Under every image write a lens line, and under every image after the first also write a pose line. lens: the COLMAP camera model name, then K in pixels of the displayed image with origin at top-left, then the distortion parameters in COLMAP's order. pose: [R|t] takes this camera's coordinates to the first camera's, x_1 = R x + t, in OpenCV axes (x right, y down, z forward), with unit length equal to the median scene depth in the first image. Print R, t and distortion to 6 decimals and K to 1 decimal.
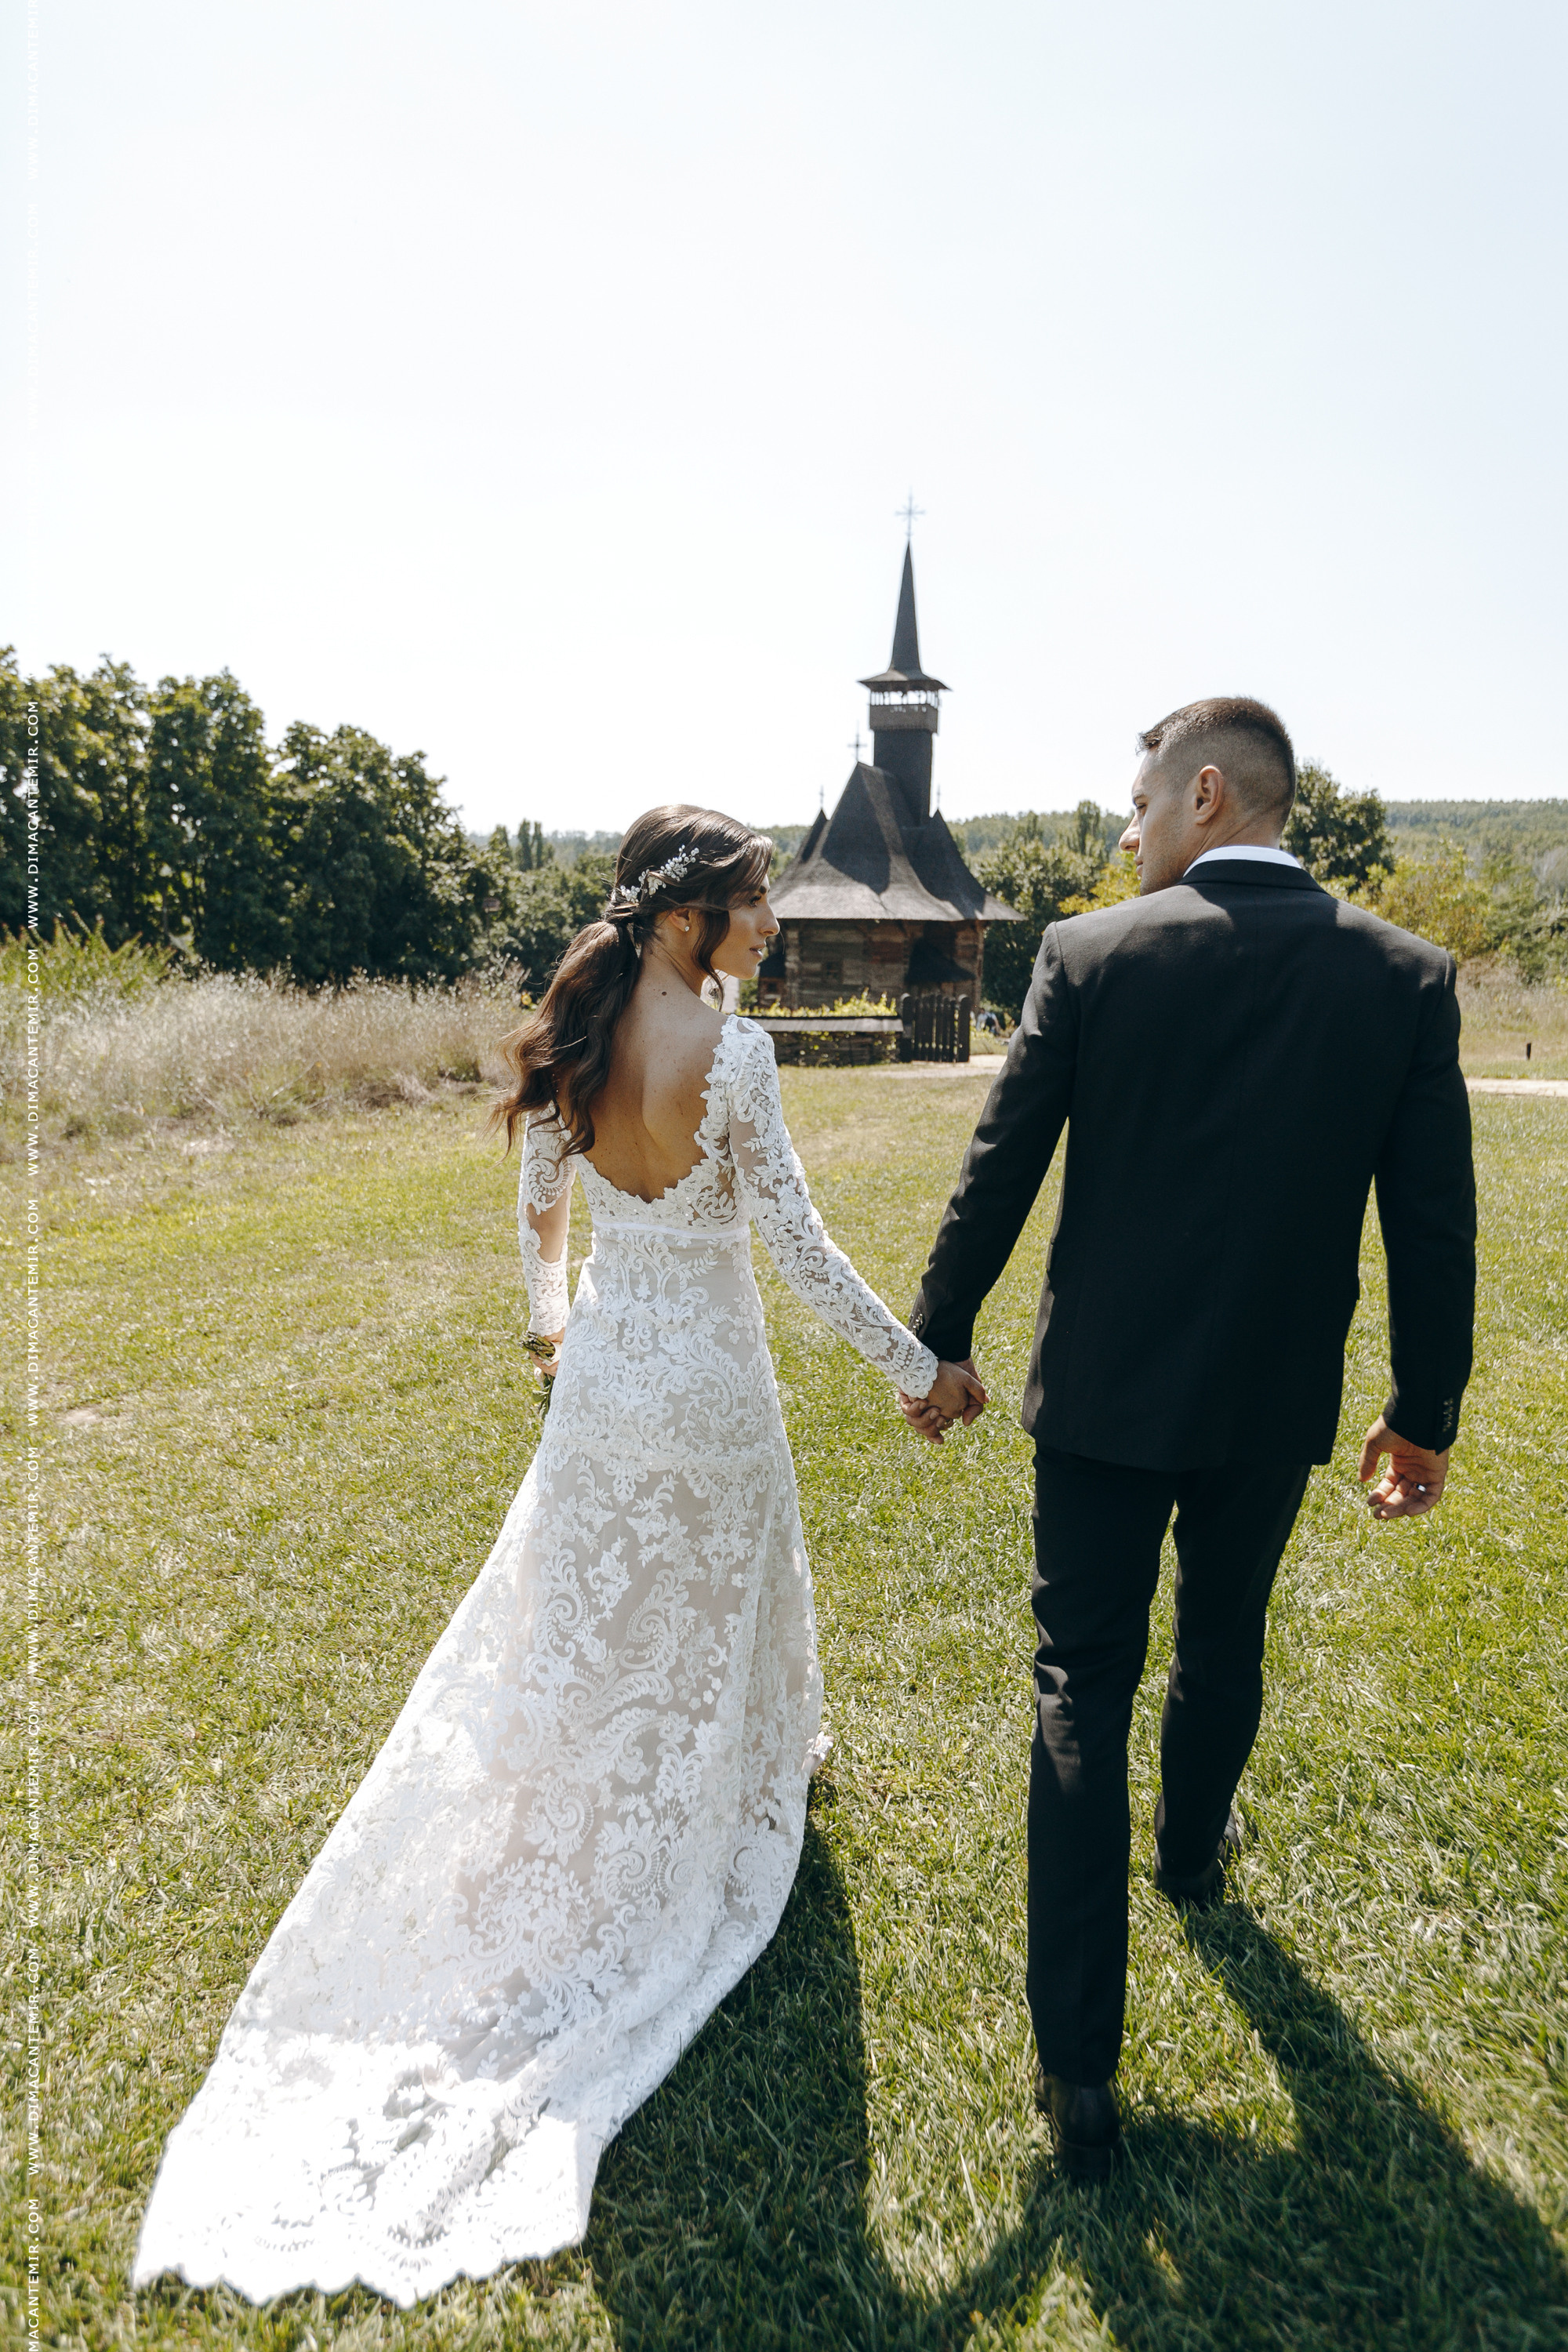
lens RADIAL K [[1409.5, 0, 784.0], [0, 1409.5, 1176.0], [0, 0, 1]] dist [0.004520, 0.001194]
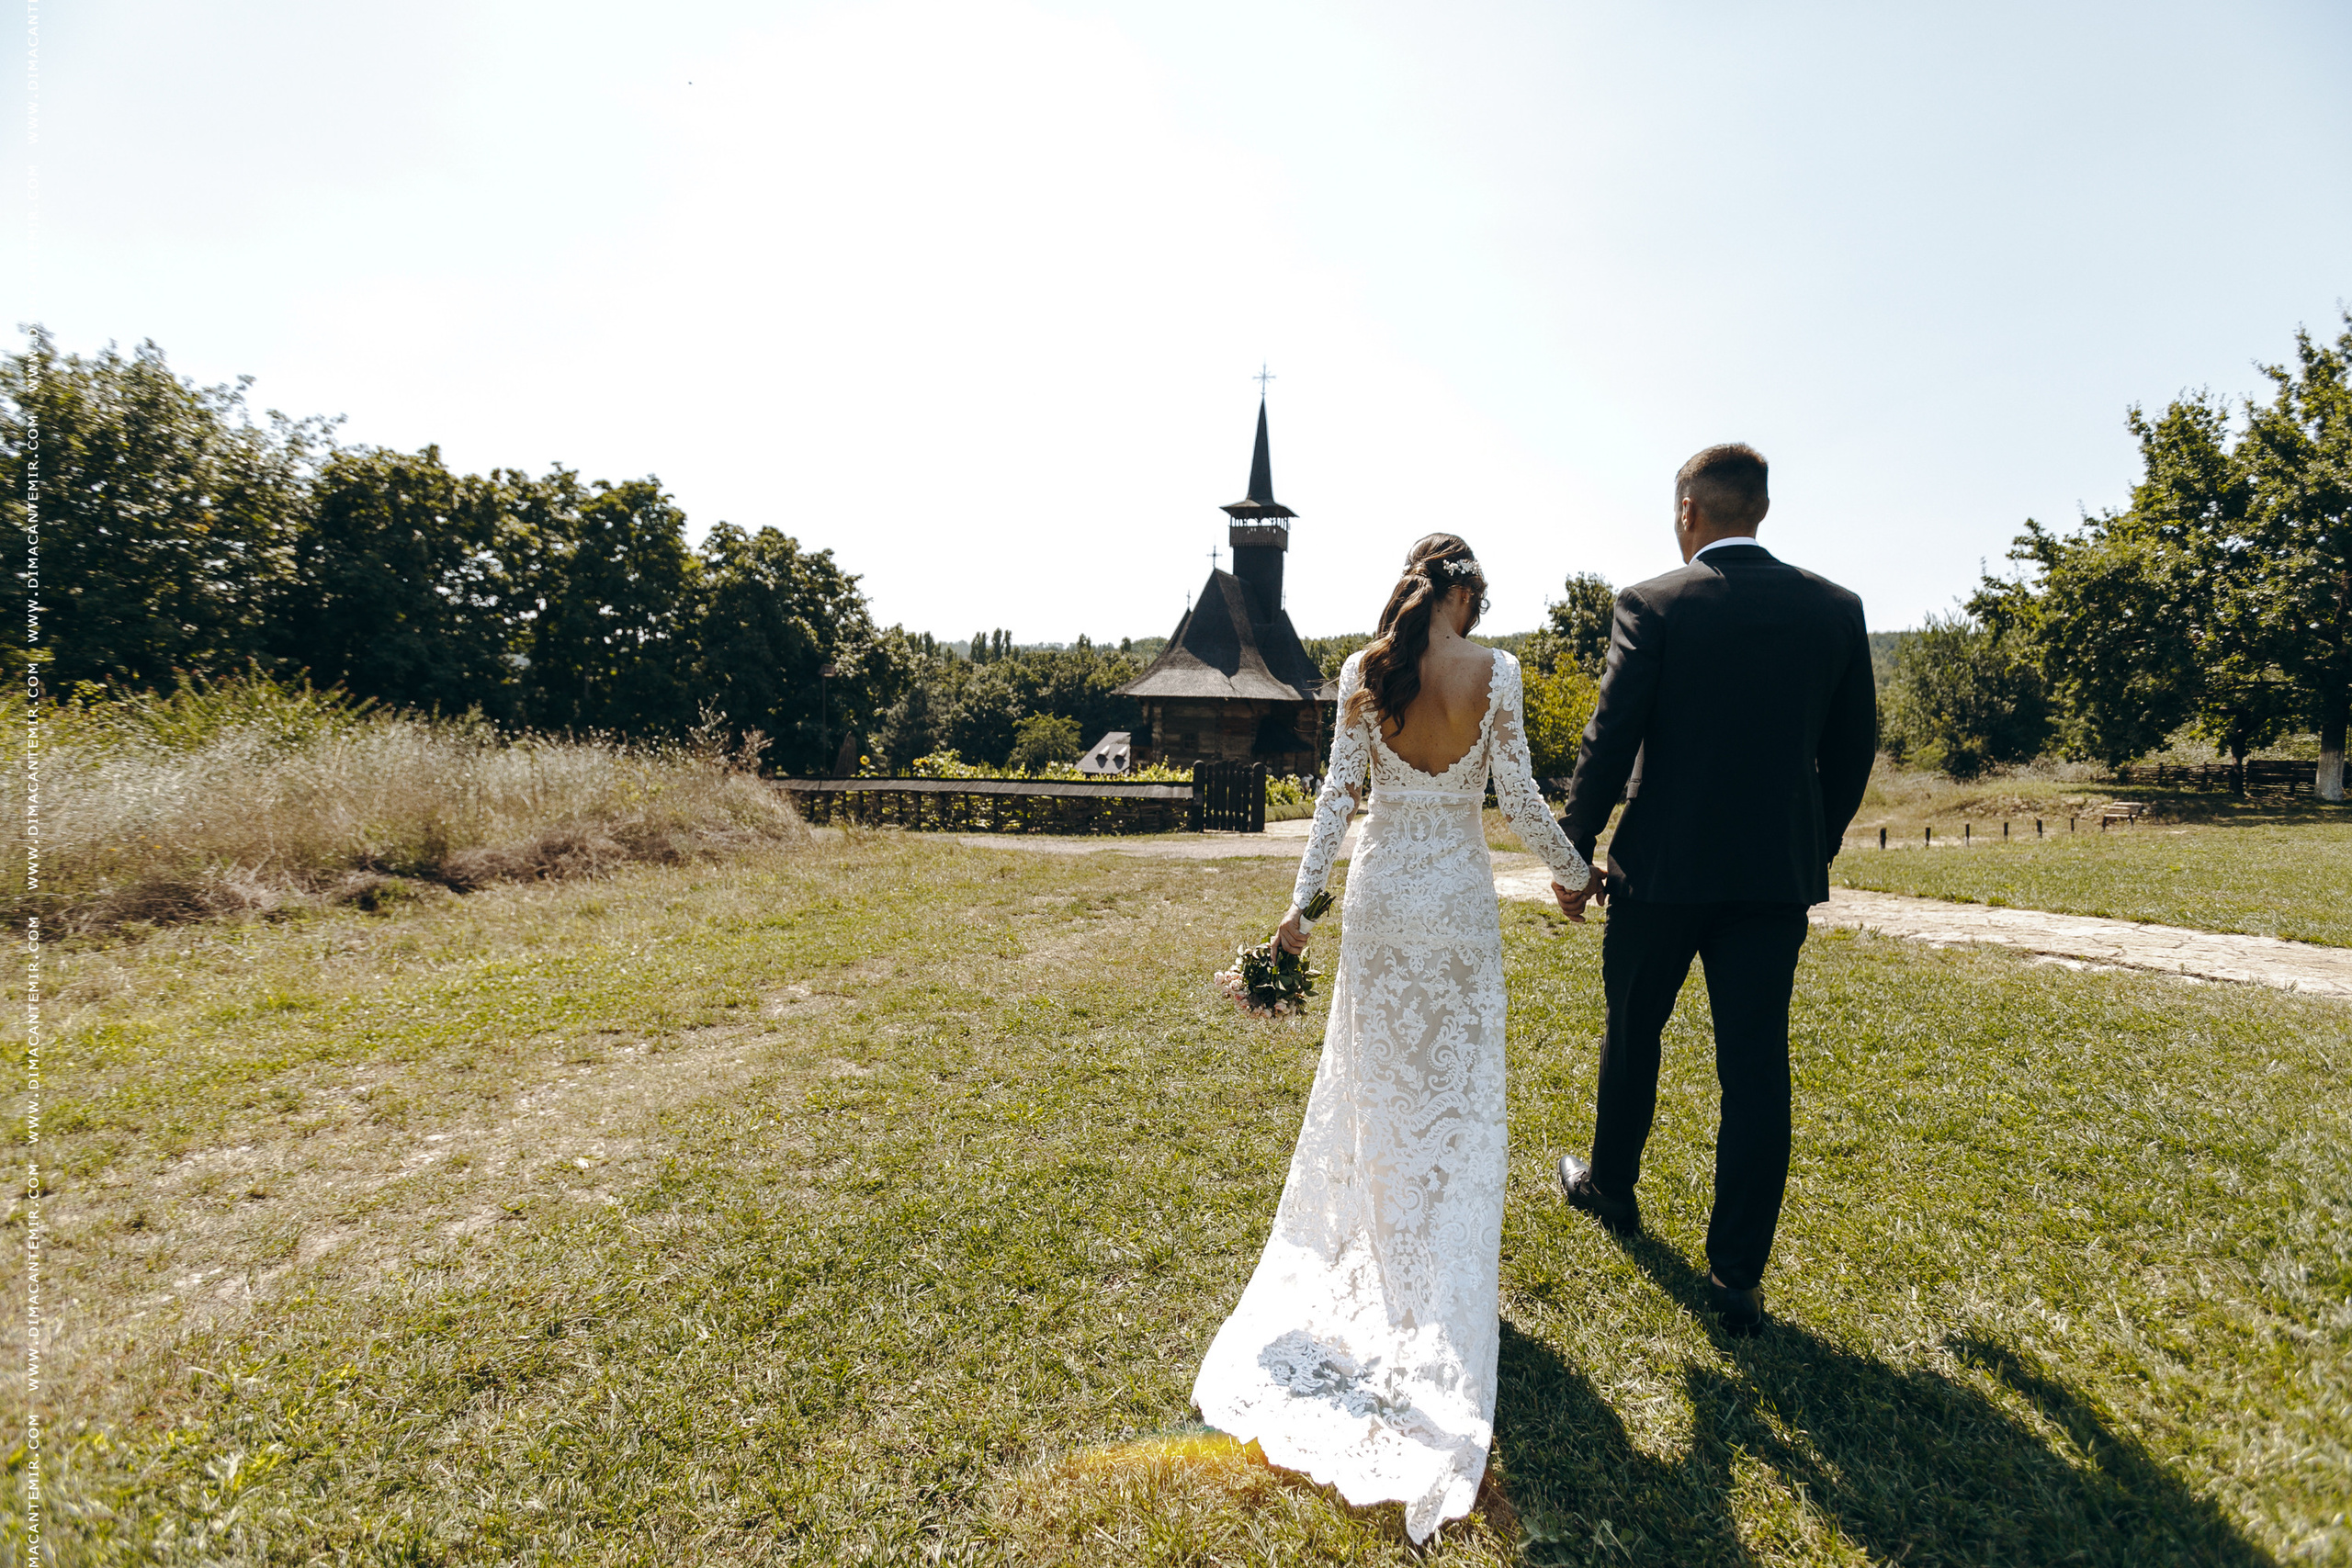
lens RADIAL K [[1032.7, 0, 1178.2], [0, 1032.7, 792.1], [0, 0, 1]] dist [-0.027064, 0.022150]
pose [[0.999536, 0.017889, -0.024673, 0.054384], [-0.020223, 0.994995, -0.097861, -0.022199], [0.022799, 0.098315, 0.994894, 0.173970]]
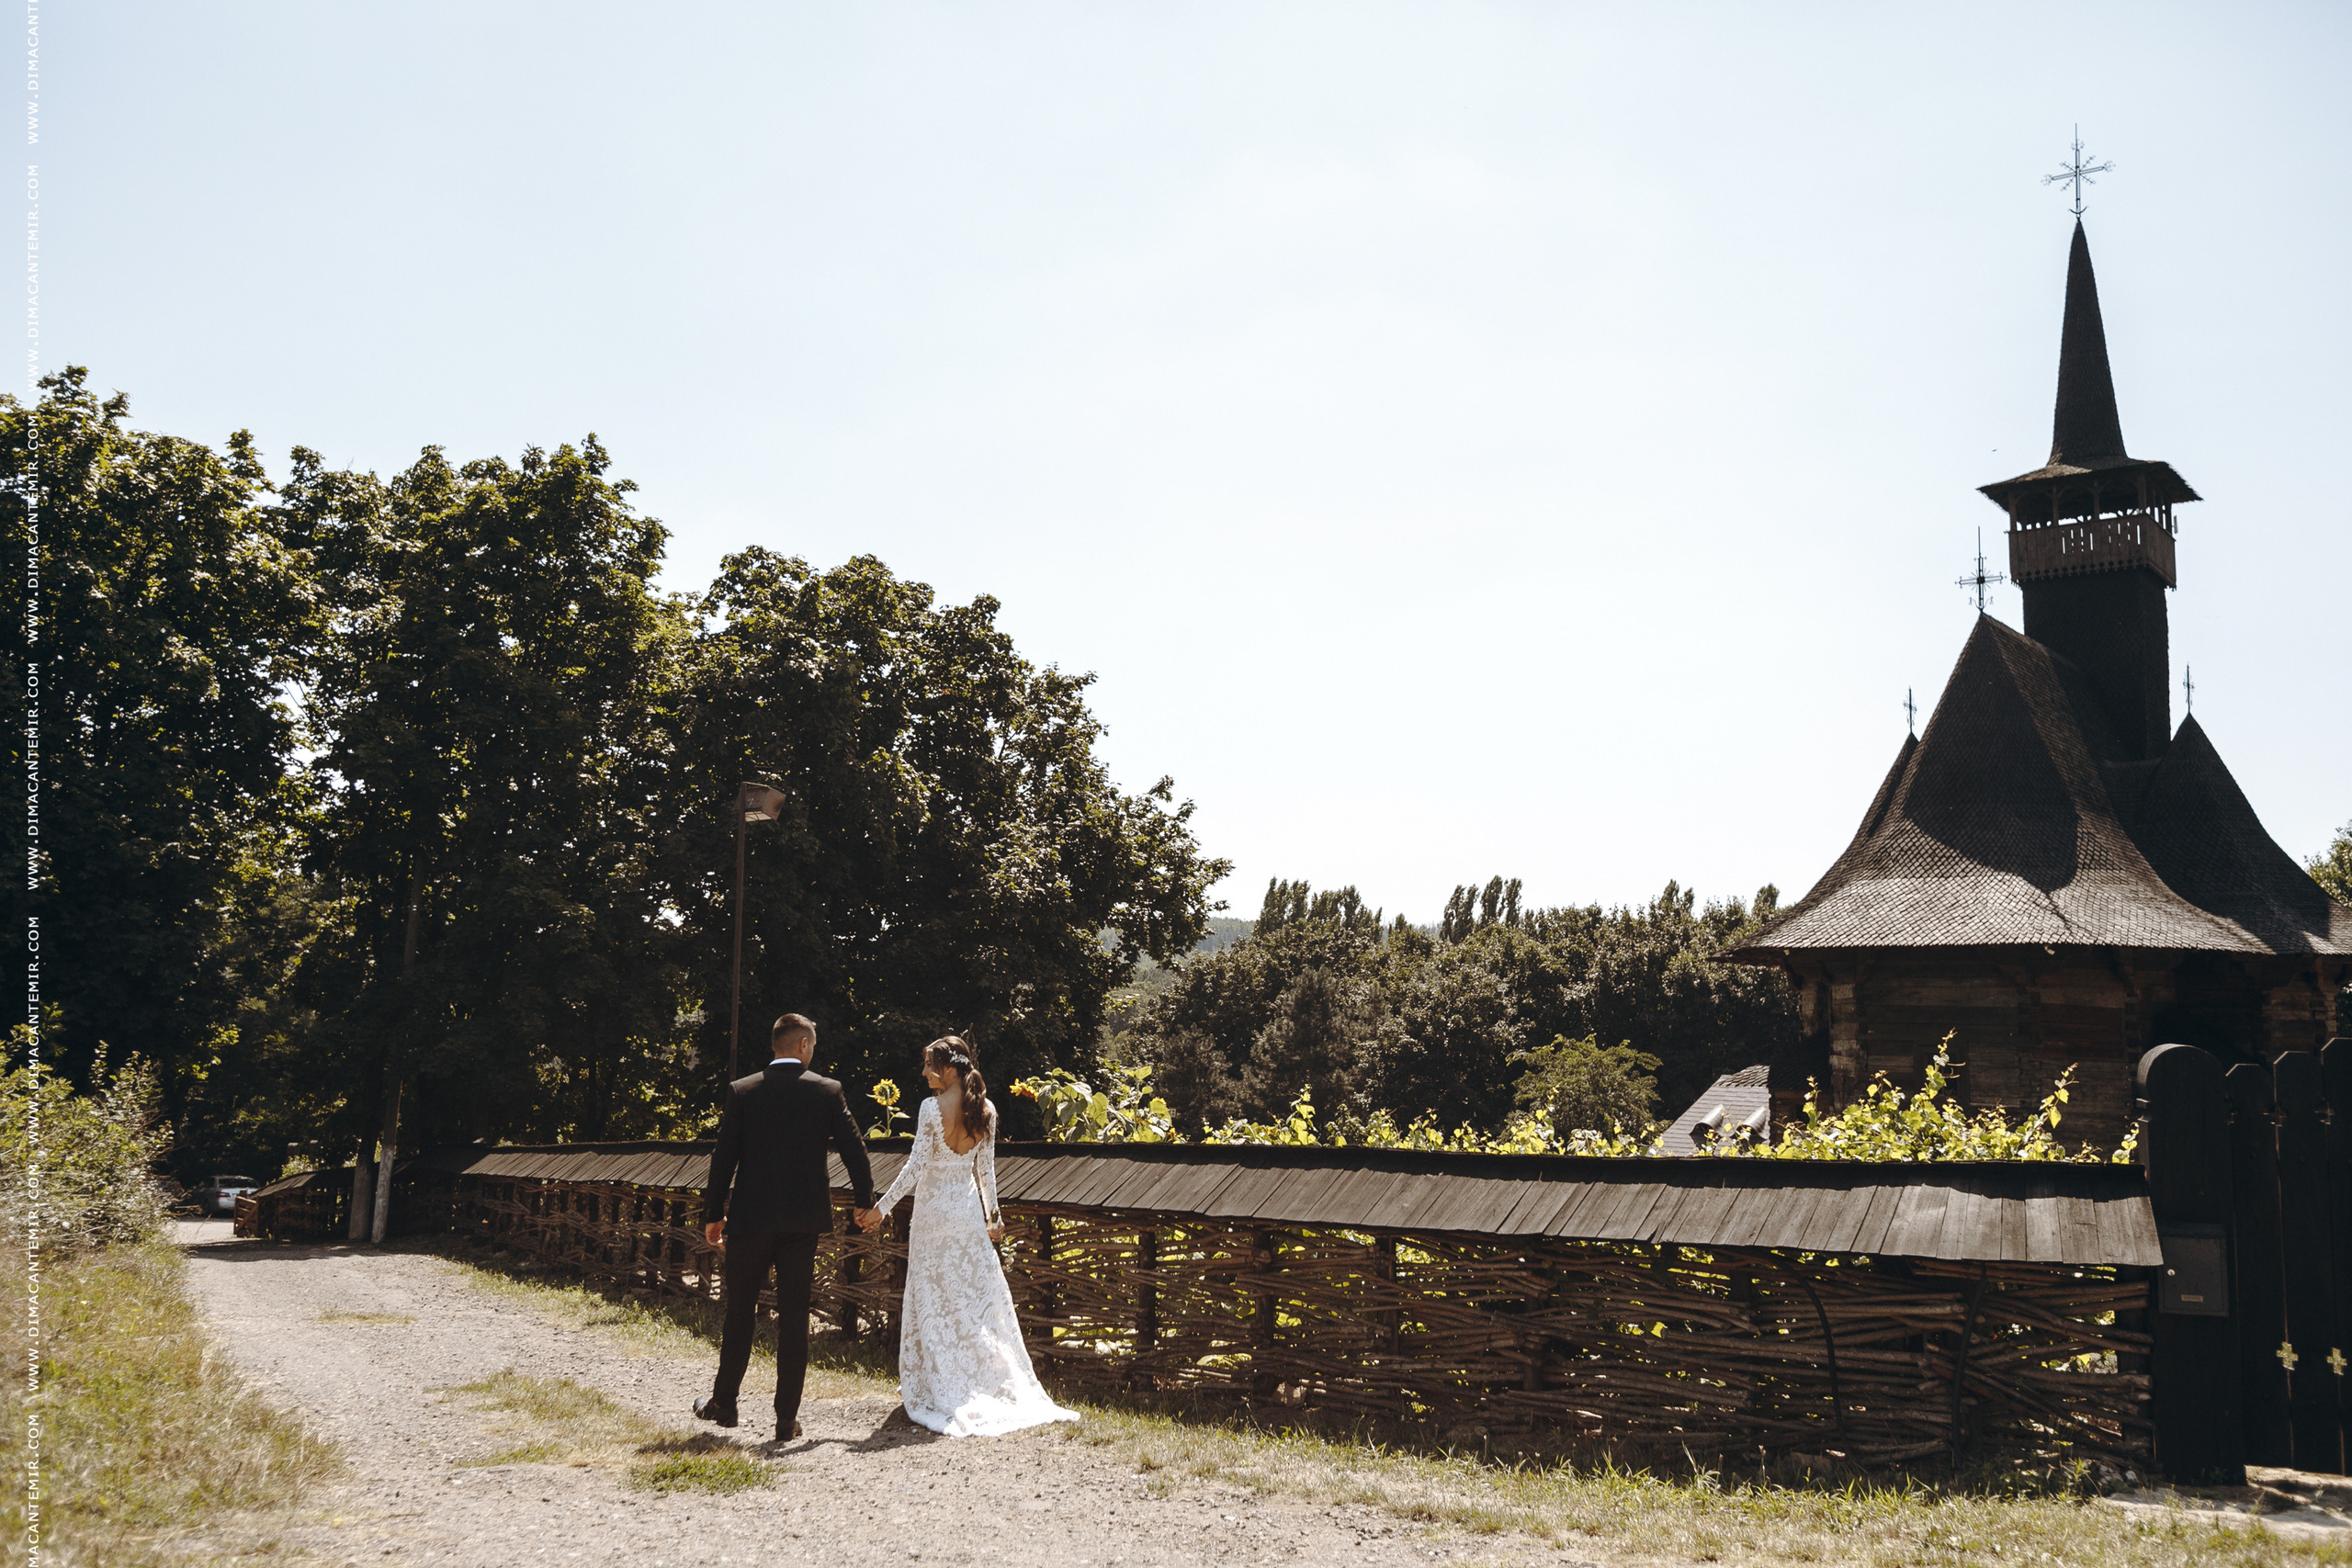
lens RADIAL K [[1923.6, 0, 1179.7], [0, 1923.6, 773.9], [0, 0, 1]] dist [0.003038, -0.002162]
pose [[0.933046, -0.040454, -0.357475, 0.036003], [-0.073328, 0.951413, -0.299060, -0.049092], [0.352204, 0.305250, 0.884745, 0.445009]]
